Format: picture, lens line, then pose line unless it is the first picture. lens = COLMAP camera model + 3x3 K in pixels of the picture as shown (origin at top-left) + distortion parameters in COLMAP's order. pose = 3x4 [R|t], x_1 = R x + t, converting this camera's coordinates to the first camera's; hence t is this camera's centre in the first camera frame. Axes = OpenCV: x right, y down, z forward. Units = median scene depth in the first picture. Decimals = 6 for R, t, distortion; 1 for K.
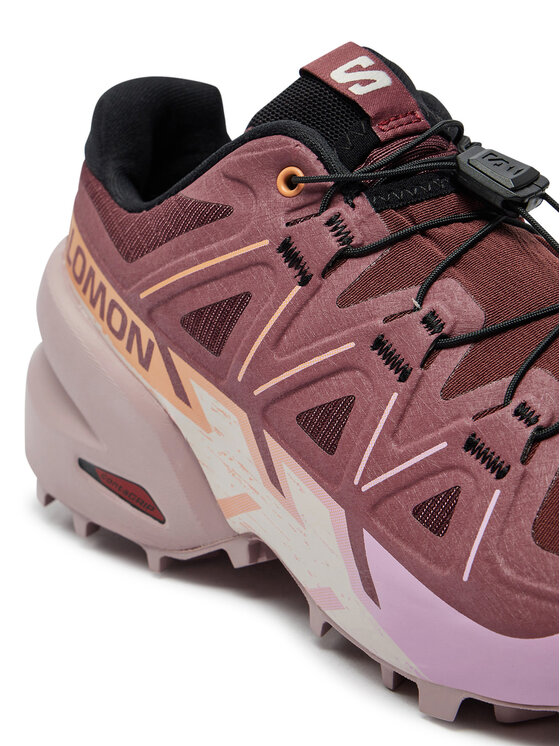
lens RADIAL K [[1854.6, 0, 277.6], [0, 1854.6, 372.5], [0, 0, 1]] dist [-0.070362, 0.000000]
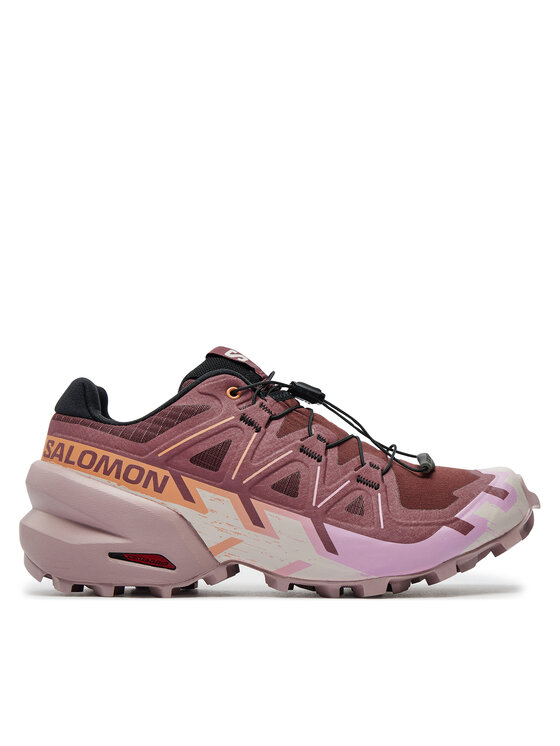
lens RADIAL K [[1032.1, 0, 279.8], [0, 1032.1, 373.1], [0, 0, 1]] dist [-0.179247, 0.000000]
pose [[0.725644, 0.062959, 0.685184, -0.809123], [0.222513, 0.920825, -0.320264, 0.286518], [-0.651098, 0.384861, 0.654182, 0.135131]]
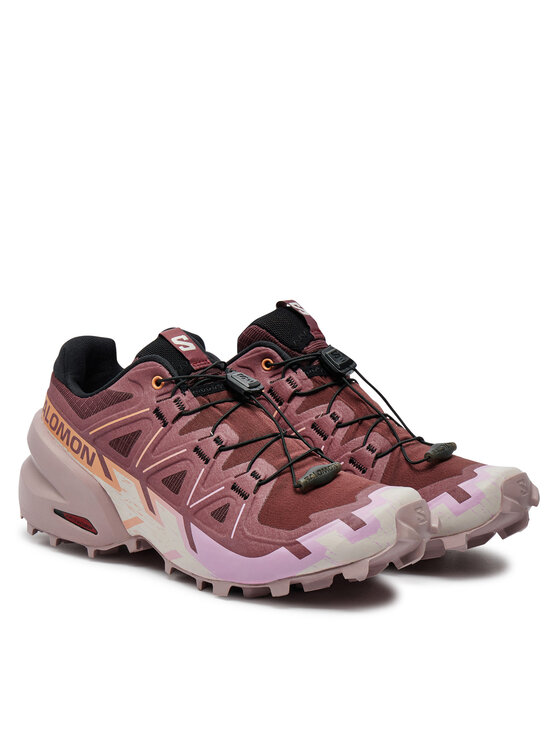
lens RADIAL K [[2201.2, 0, 280.4], [0, 2201.2, 372.4], [0, 0, 1]] dist [-0.466361, 0.000000]
pose [[0.989733, 0.016148, 0.142012, -0.240268], [0.001460, 0.992403, -0.123020, 0.231524], [-0.142920, 0.121964, 0.982191, -1.816516]]
